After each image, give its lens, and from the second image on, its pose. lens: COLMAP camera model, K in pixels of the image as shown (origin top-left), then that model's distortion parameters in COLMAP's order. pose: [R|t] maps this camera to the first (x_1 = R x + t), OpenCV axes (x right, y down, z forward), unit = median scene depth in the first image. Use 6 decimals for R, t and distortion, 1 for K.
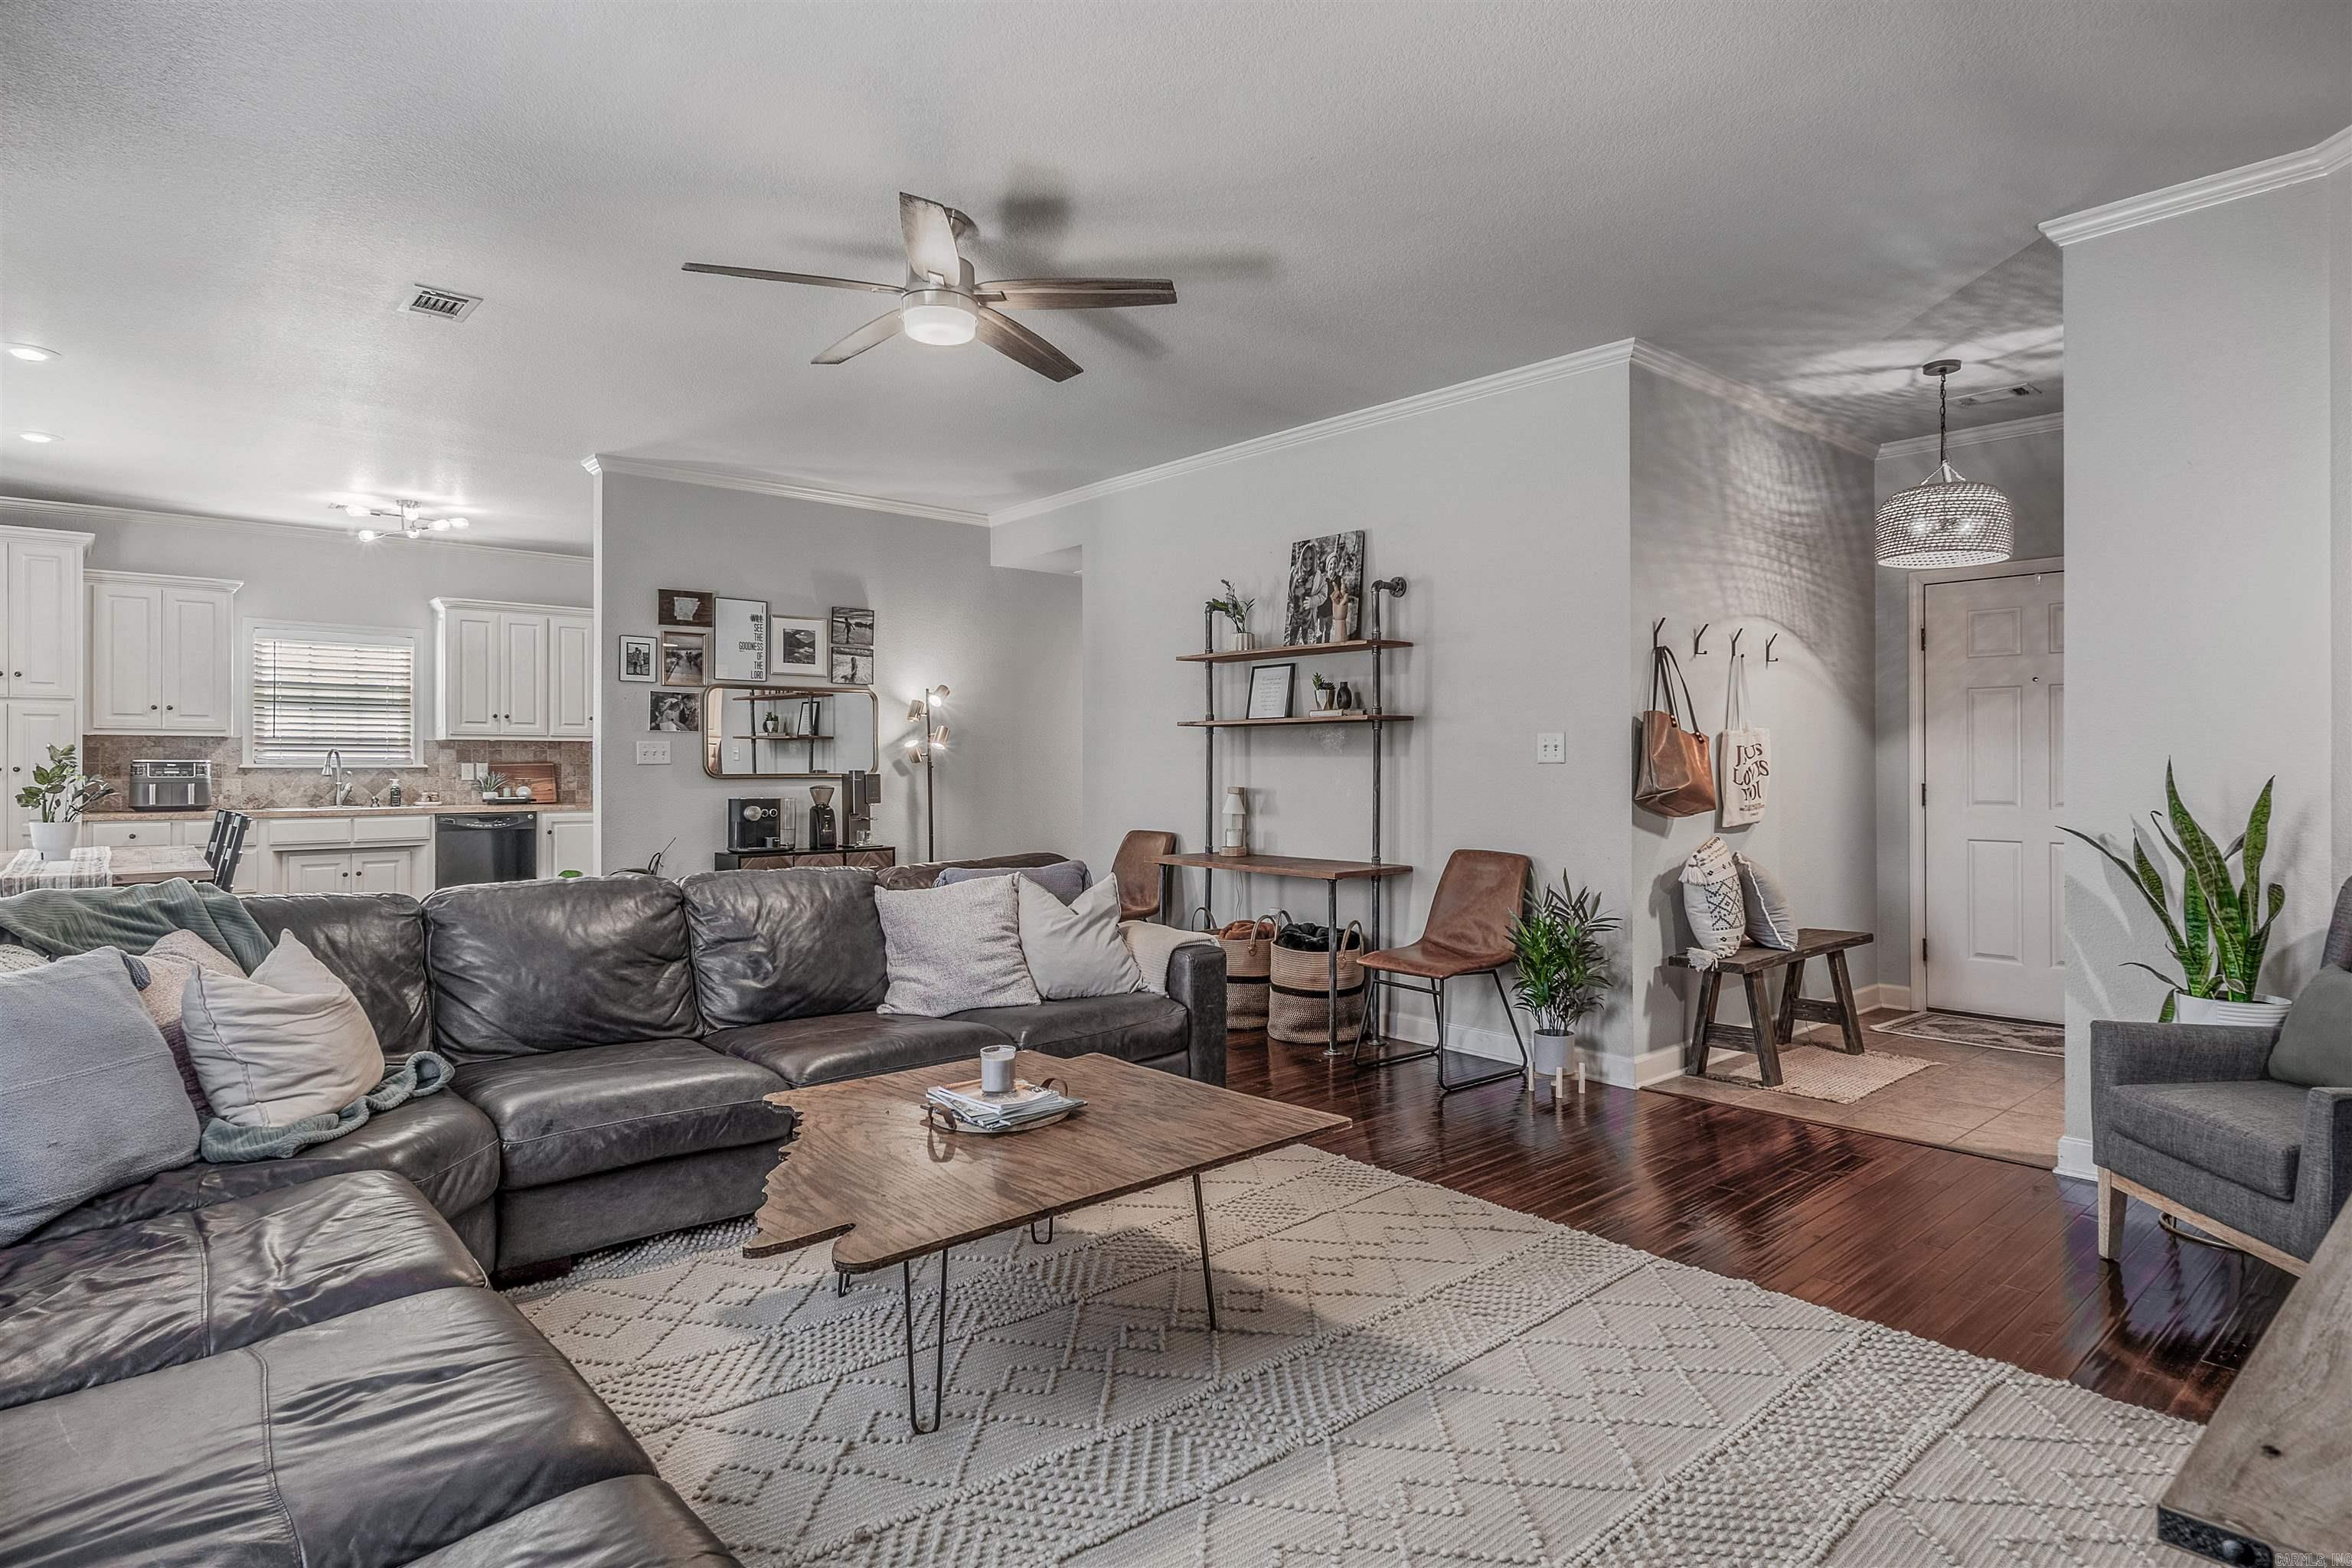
lens RADIAL K [[1262.7, 0, 1188.8], [0, 1262.7, 759.2], [0, 0, 1]] dist [-0.004999, 0.000248]
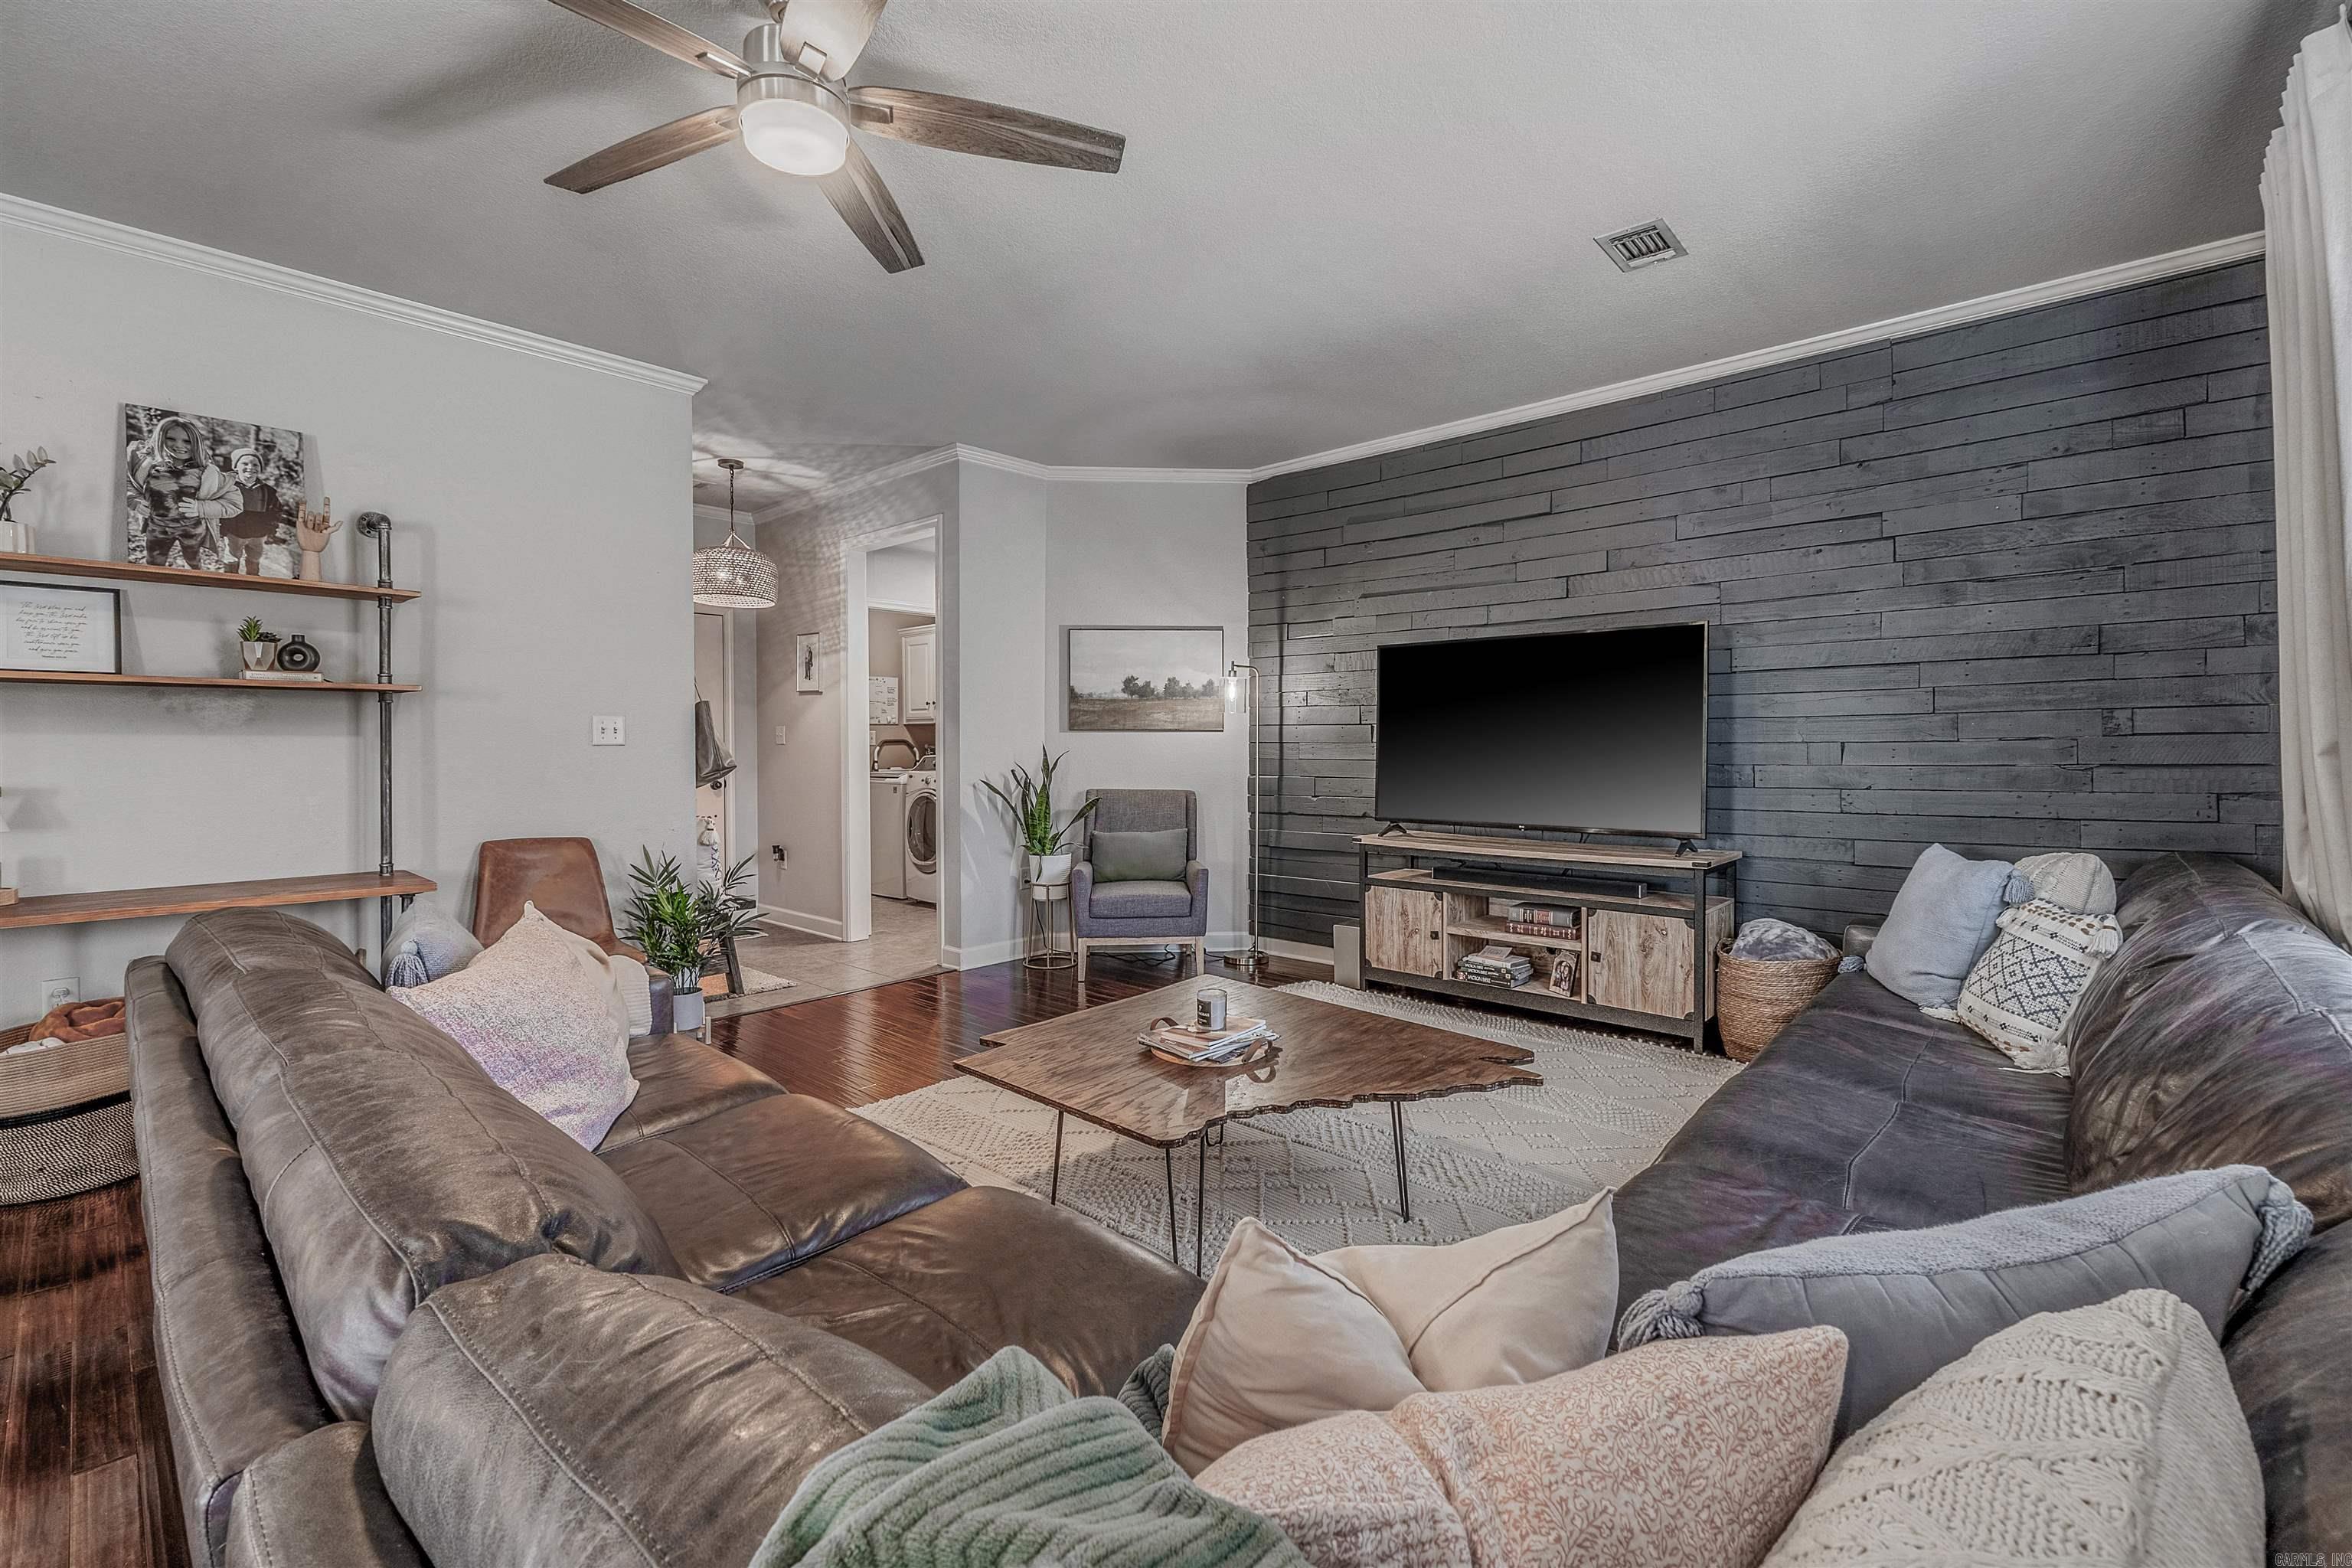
lens RADIAL K [[1014.4, 0, 1189.3], [0, 1014.4, 759.2], [0, 0, 1]] dist [-0.007343, -0.000271]
pose [[-0.110838, -0.013719, 0.993744, -0.416130], [-0.006890, 0.999891, 0.013035, 0.000426], [-0.993815, -0.005402, -0.110920, 0.434511]]
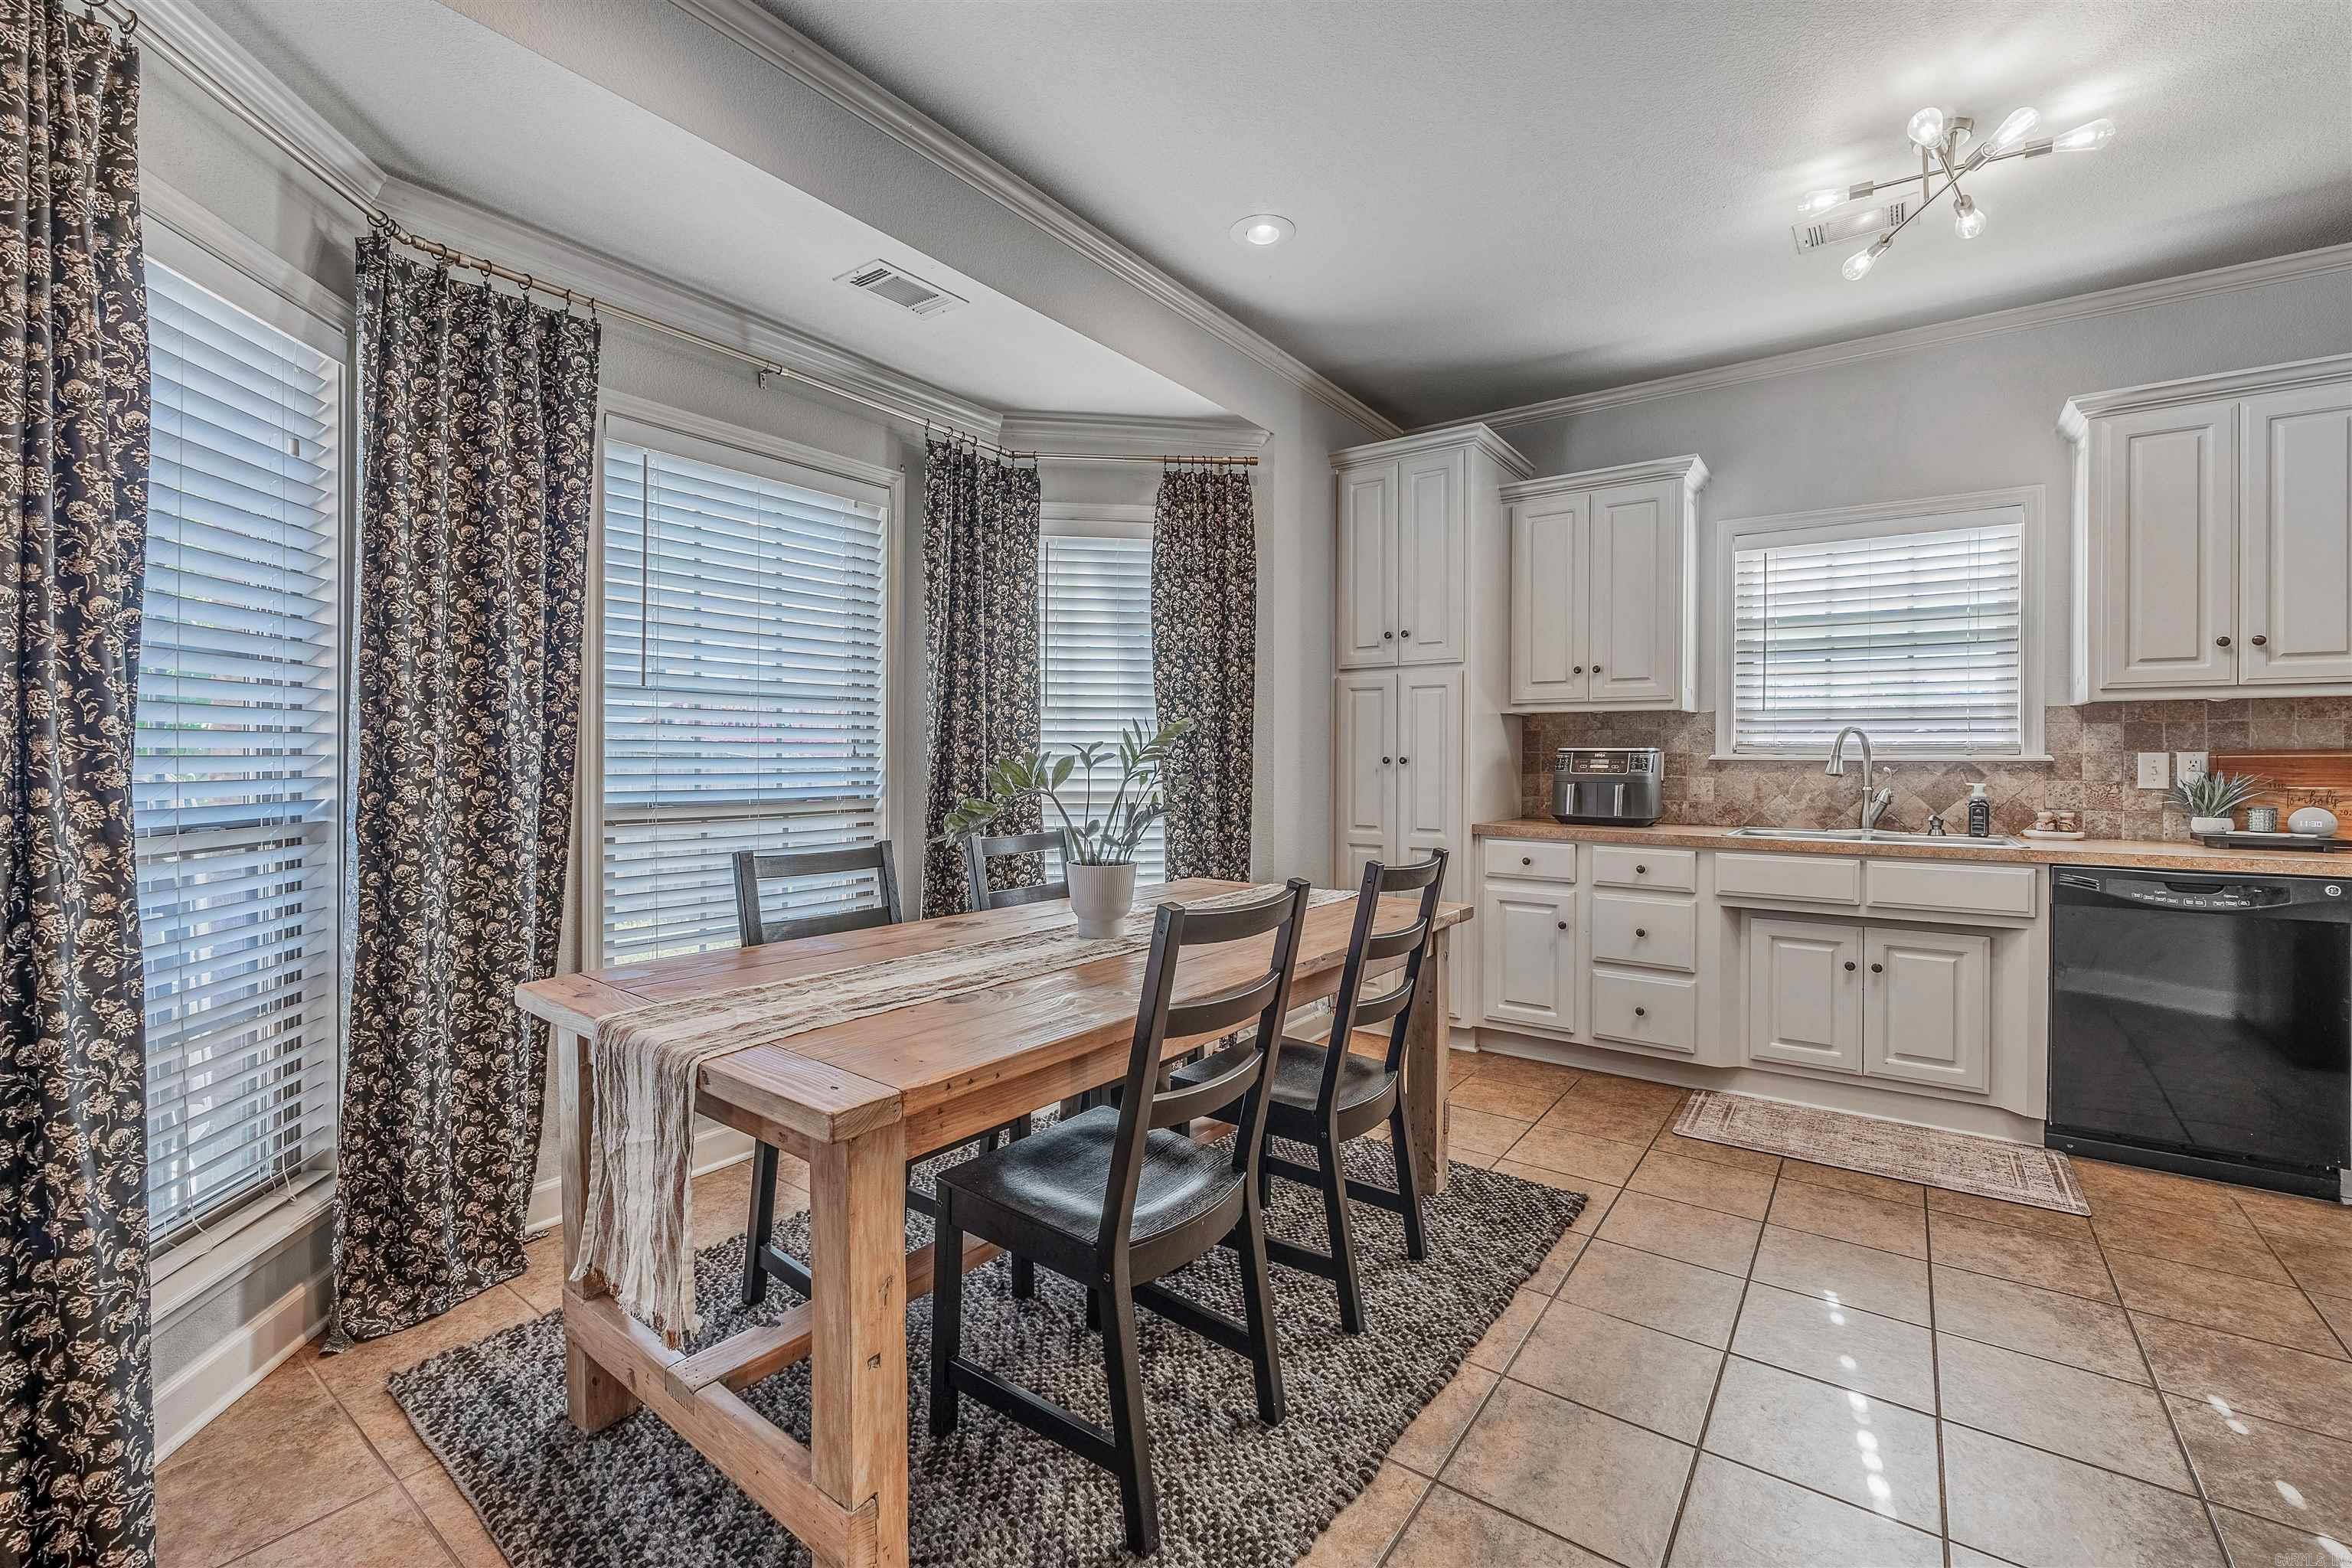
lens RADIAL K [[985.0, 0, 1190.4], [0, 985.0, 761.4], [0, 0, 1]] dist [-0.003493, -0.000787]
pose [[0.219914, 0.006945, -0.975494, -0.378596], [0.003361, 0.999963, 0.007877, 0.003203], [0.975513, -0.005011, 0.219883, 0.731612]]
